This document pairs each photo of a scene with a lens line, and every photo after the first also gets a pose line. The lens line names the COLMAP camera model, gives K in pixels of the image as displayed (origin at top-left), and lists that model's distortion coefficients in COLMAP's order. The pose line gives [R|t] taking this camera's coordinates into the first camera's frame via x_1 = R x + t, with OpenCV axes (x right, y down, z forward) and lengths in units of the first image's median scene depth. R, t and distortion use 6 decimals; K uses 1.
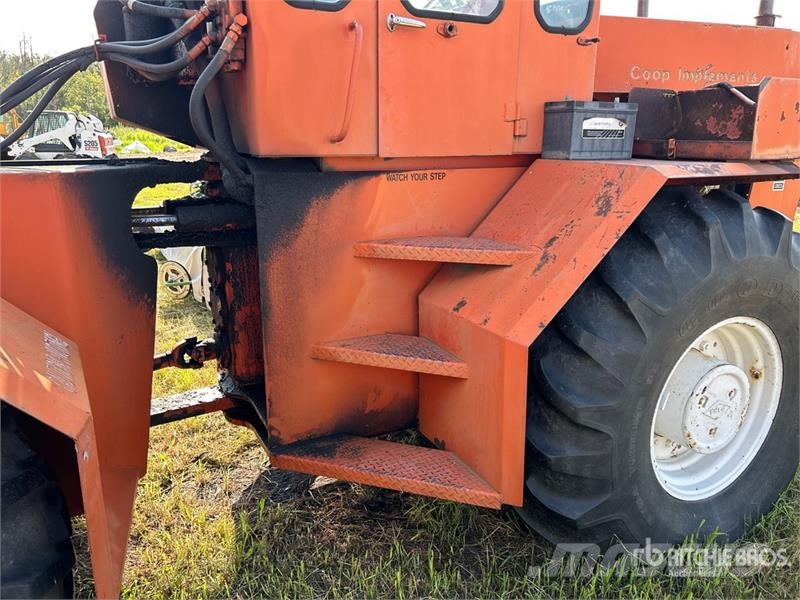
lens RADIAL K [[625.2, 0, 397.0], [0, 625.2, 302.3], [0, 0, 1]] dist [0.067379, -0.097831]
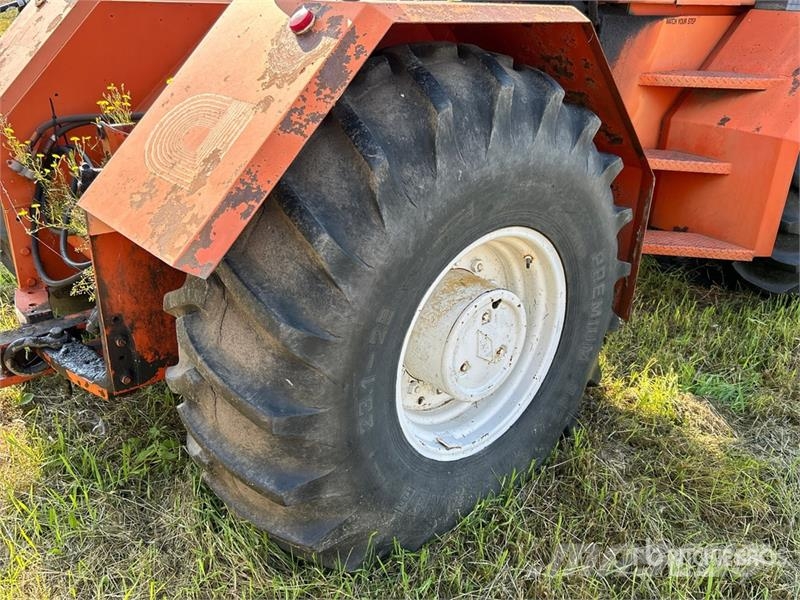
lens RADIAL K [[688.6, 0, 395.9], [0, 688.6, 301.2], [0, 0, 1]] dist [0.073145, -0.088286]
pose [[0.984559, -0.044715, 0.169244, -0.842293], [0.015767, 0.985548, 0.168660, 0.119325], [-0.174340, -0.163388, 0.971036, -0.398800]]
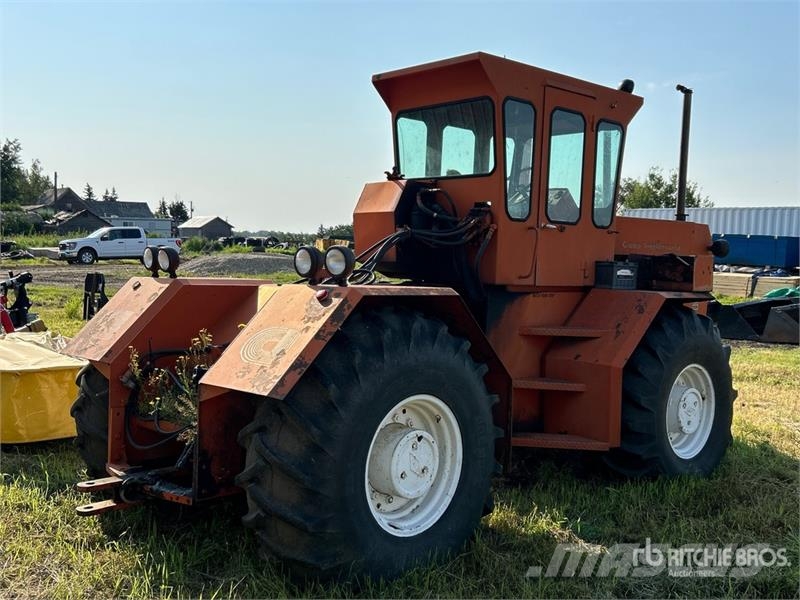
lens RADIAL K [[782.5, 0, 403.3], [0, 782.5, 309.9], [0, 0, 1]] dist [0.099091, -0.198555]
pose [[0.970089, 0.015414, 0.242259, -1.037694], [0.032375, 0.980851, -0.192050, 0.318267], [-0.240580, 0.194149, 0.951014, -1.294403]]
